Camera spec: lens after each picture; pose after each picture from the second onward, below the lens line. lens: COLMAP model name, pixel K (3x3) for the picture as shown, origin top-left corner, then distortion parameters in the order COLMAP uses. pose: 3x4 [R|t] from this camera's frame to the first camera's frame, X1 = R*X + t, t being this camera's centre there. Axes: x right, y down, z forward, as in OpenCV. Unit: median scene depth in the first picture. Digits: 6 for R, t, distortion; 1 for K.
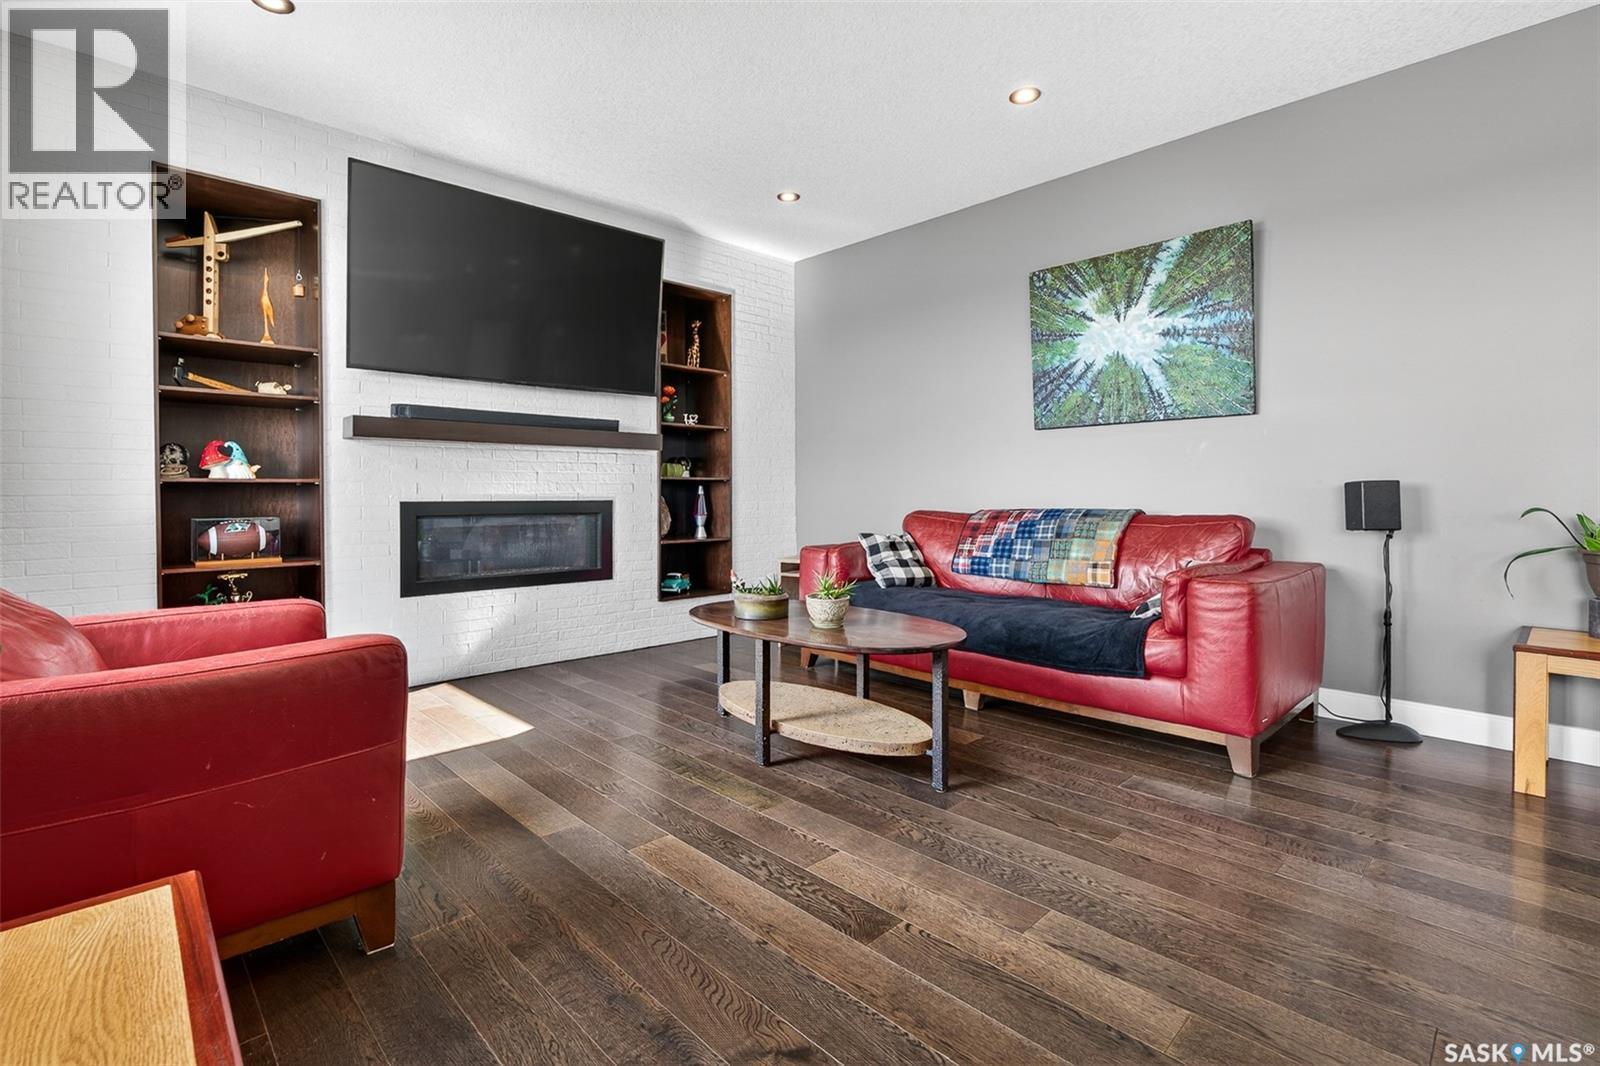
lens RADIAL K [[741.3, 0, 800.0], [0, 741.3, 488.2], [0, 0, 1]] dist [-0.003225, 0.000220]
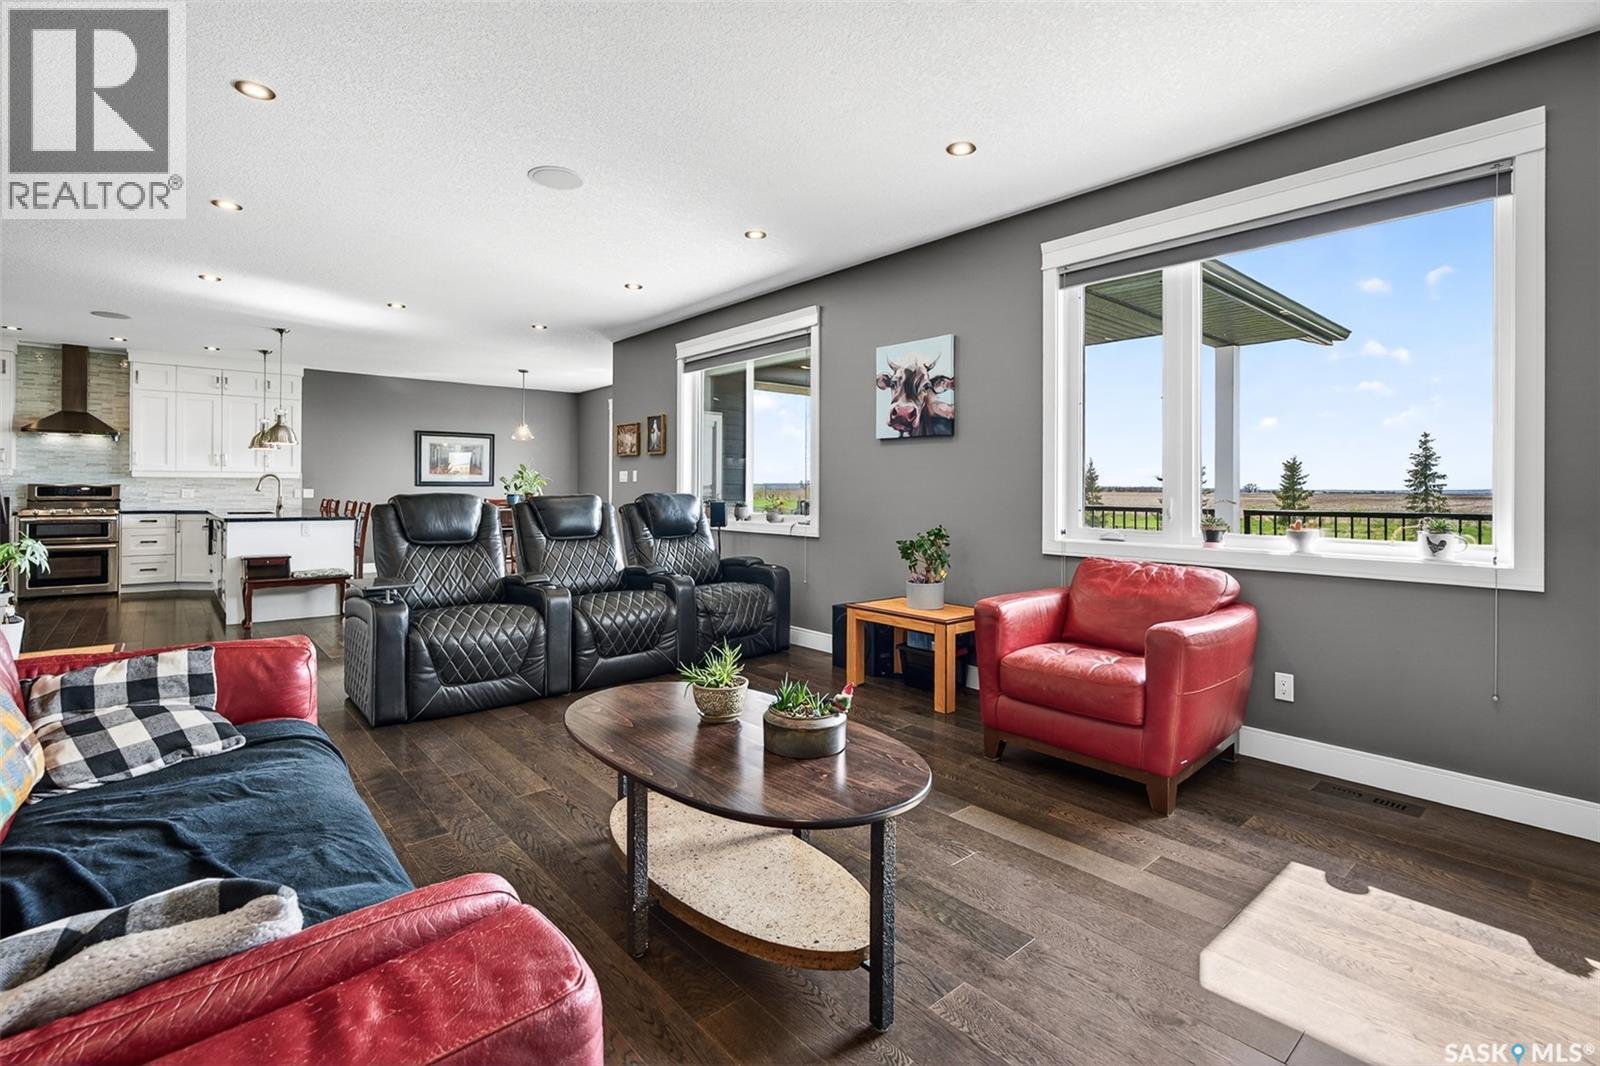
lens RADIAL K [[741.3, 0, 800.0], [0, 741.3, 488.2], [0, 0, 1]] dist [-0.003225, 0.000220]
pose [[-0.998716, -0.004127, 0.050496, -0.061962], [-0.004320, 0.999984, -0.003713, -0.041799], [-0.050480, -0.003927, -0.998717, 1.263207]]
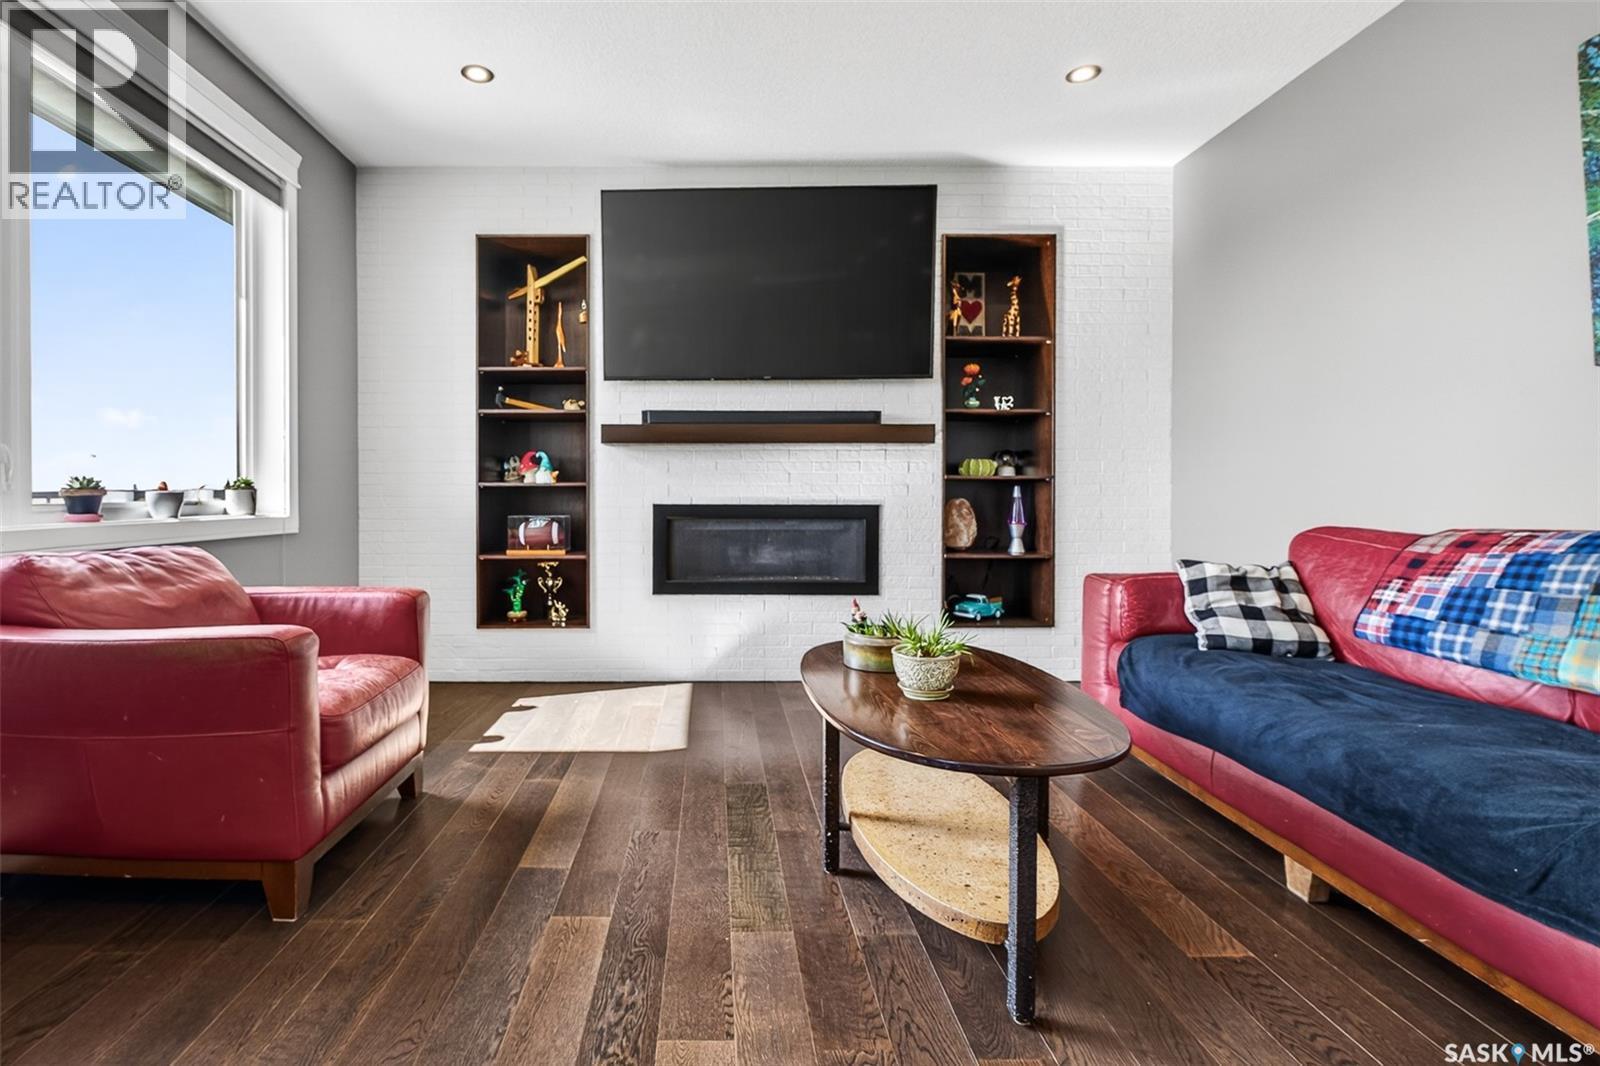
lens RADIAL K [[769.2, 0, 715.9], [0, 769.2, 495.7], [0, 0, 1]] dist [-0.005170, 0.000470]
pose [[0.720616, 0.001844, -0.693332, 0.269704], [0.002970, 0.999979, 0.005746, 0.001124], [0.693328, -0.006199, 0.720595, 0.262310]]
